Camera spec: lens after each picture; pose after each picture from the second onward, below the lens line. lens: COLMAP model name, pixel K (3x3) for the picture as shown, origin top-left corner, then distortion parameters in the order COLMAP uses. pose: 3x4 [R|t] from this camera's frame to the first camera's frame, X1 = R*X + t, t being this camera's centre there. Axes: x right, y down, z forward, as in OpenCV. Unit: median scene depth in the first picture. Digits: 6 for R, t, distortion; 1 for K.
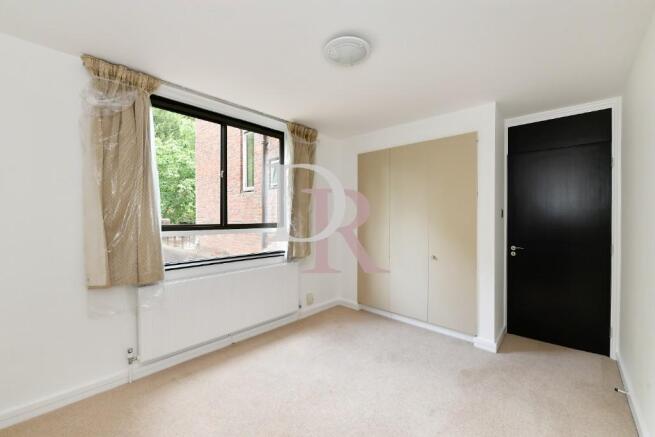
lens RADIAL K [[268.8, 0, 325.8], [0, 268.8, 219.2], [0, 0, 1]] dist [-0.000633, -0.000160]
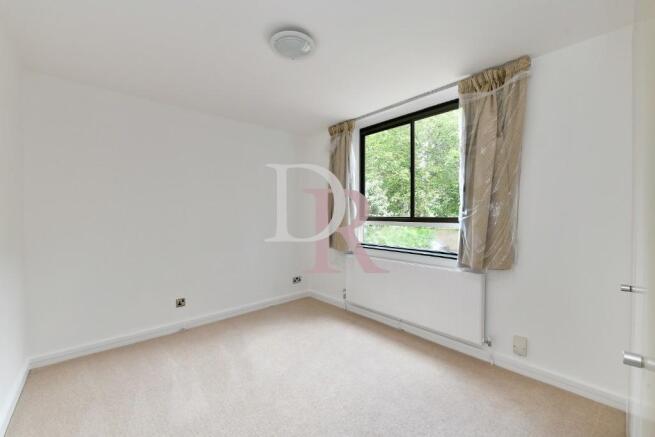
lens RADIAL K [[268.8, 0, 325.8], [0, 268.8, 219.2], [0, 0, 1]] dist [-0.000633, -0.000160]
pose [[-0.088847, 0.025447, -0.995720, 0.691194], [-0.000842, 0.999671, 0.025623, -0.000515], [0.996045, 0.003115, -0.088796, 0.756013]]
